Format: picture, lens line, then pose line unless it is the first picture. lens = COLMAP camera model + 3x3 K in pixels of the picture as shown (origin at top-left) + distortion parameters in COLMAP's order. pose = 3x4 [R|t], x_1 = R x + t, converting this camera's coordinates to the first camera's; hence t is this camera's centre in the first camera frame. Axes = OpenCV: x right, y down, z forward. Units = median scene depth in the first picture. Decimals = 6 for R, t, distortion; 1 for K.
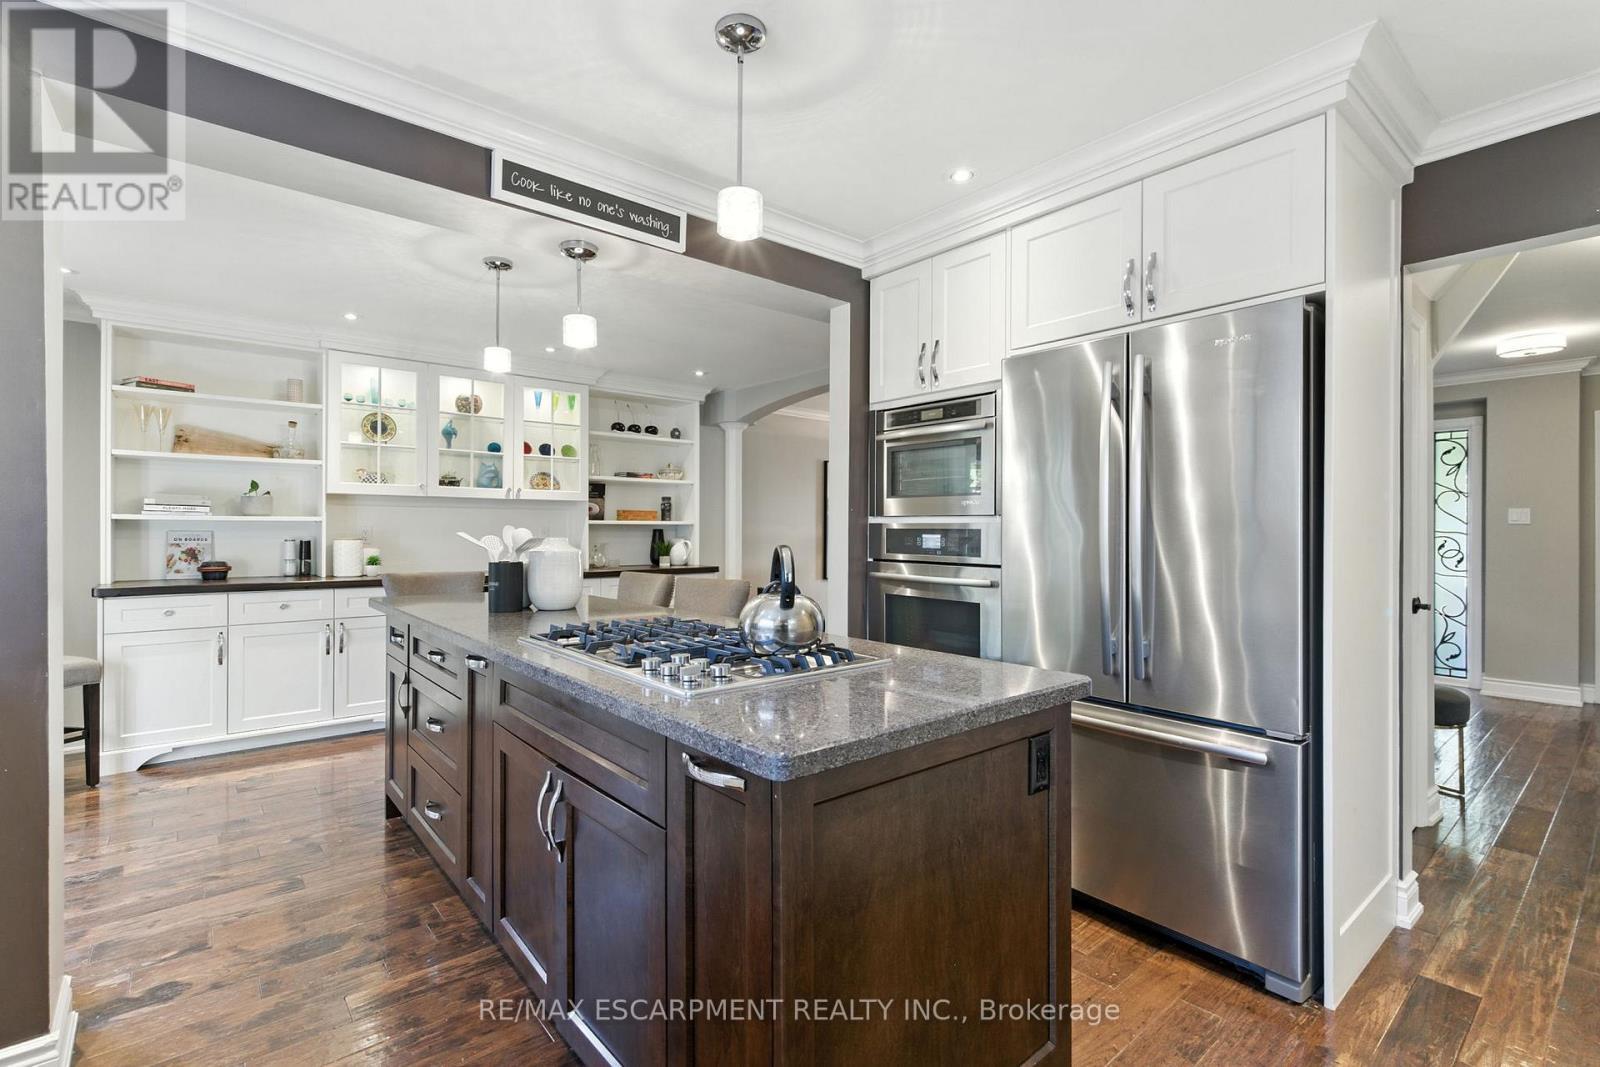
lens RADIAL K [[728.0, 0, 792.8], [0, 728.0, 533.0], [0, 0, 1]] dist [0.000289, -0.001305]
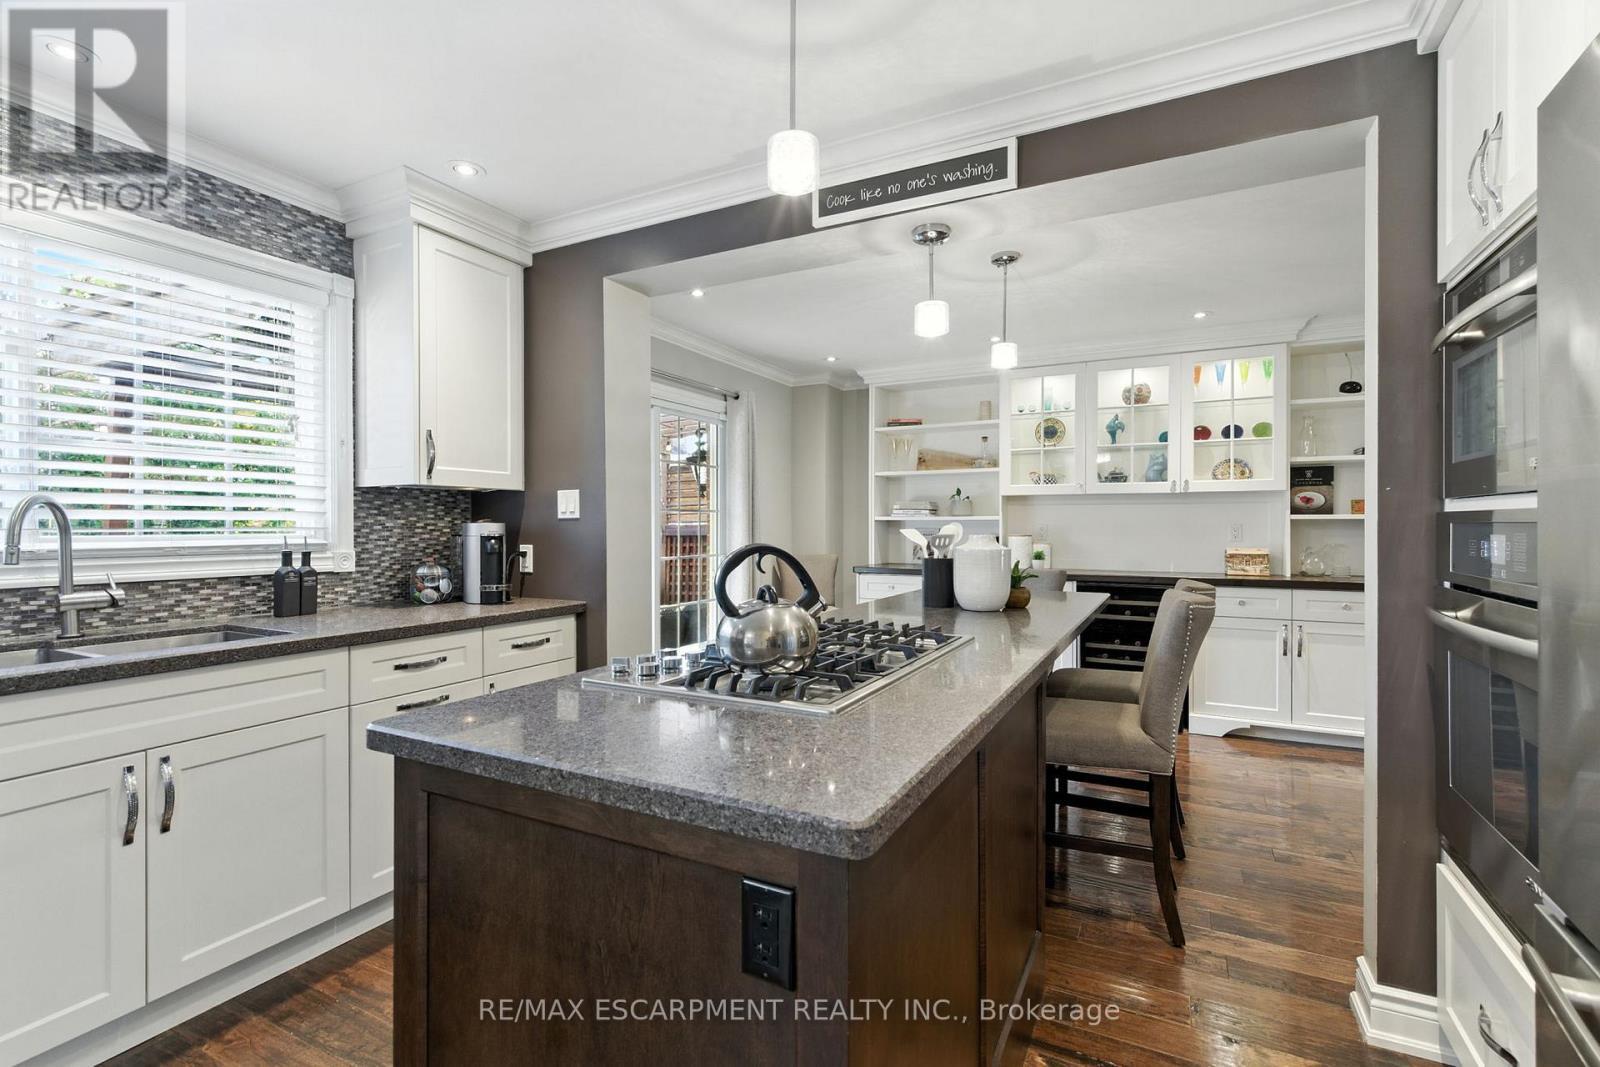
lens RADIAL K [[728.0, 0, 800.4], [0, 728.0, 525.6], [0, 0, 1]] dist [0.000289, -0.001305]
pose [[0.385738, -0.005930, -0.922589, 0.282662], [-0.001855, 0.999972, -0.007202, 0.000675], [0.922607, 0.004489, 0.385716, 0.258957]]
